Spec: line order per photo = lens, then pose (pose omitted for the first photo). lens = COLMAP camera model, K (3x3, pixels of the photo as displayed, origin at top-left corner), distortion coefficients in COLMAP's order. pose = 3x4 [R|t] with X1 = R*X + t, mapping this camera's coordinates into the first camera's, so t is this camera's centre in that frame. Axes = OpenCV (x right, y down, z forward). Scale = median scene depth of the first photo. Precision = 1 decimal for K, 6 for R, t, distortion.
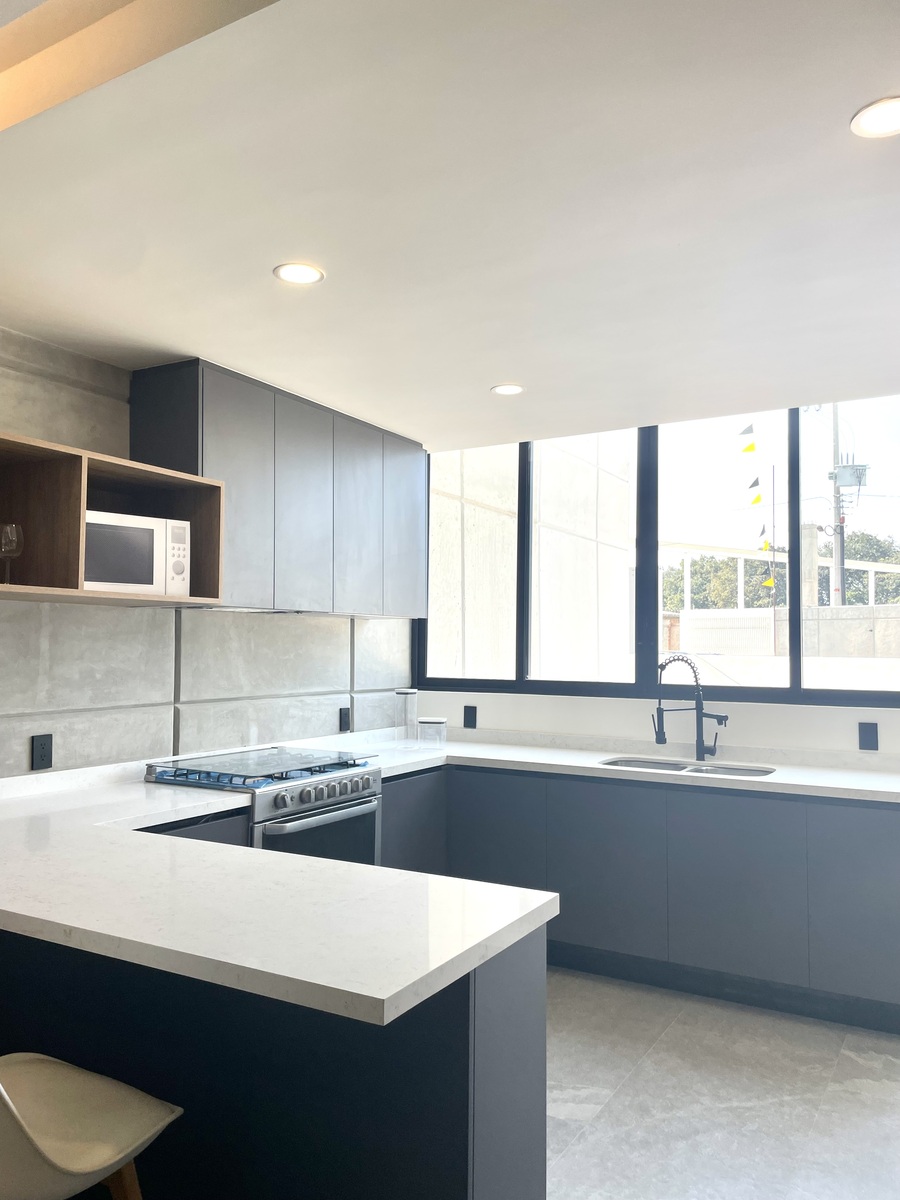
lens RADIAL K [[909.5, 0, 426.6], [0, 909.5, 603.5], [0, 0, 1]] dist [0.053455, -0.024575]
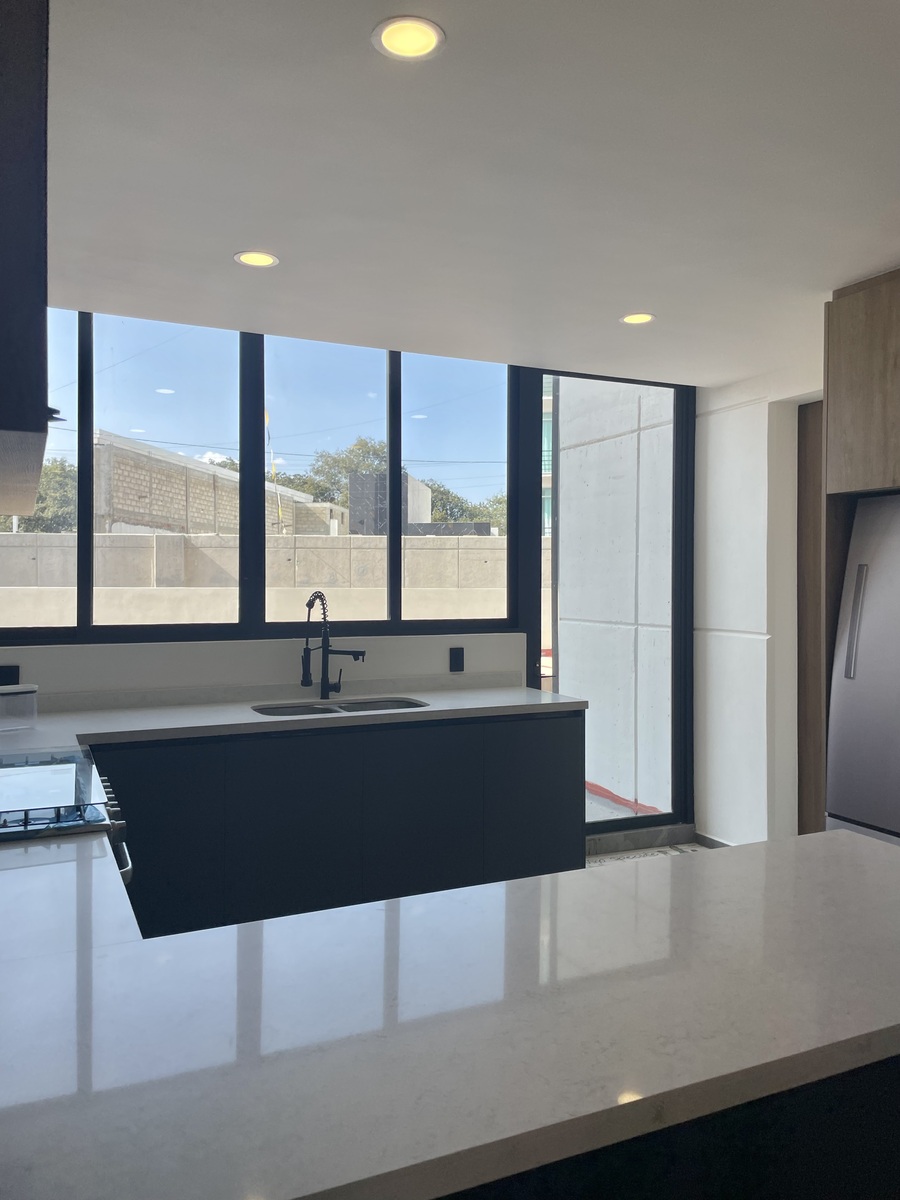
lens RADIAL K [[909.5, 0, 449.8], [0, 909.5, 594.8], [0, 0, 1]] dist [0.053455, -0.024575]
pose [[0.543548, -0.019504, 0.839151, -0.450345], [-0.039758, 0.998010, 0.048949, 0.008710], [-0.838436, -0.059969, 0.541691, 0.379789]]
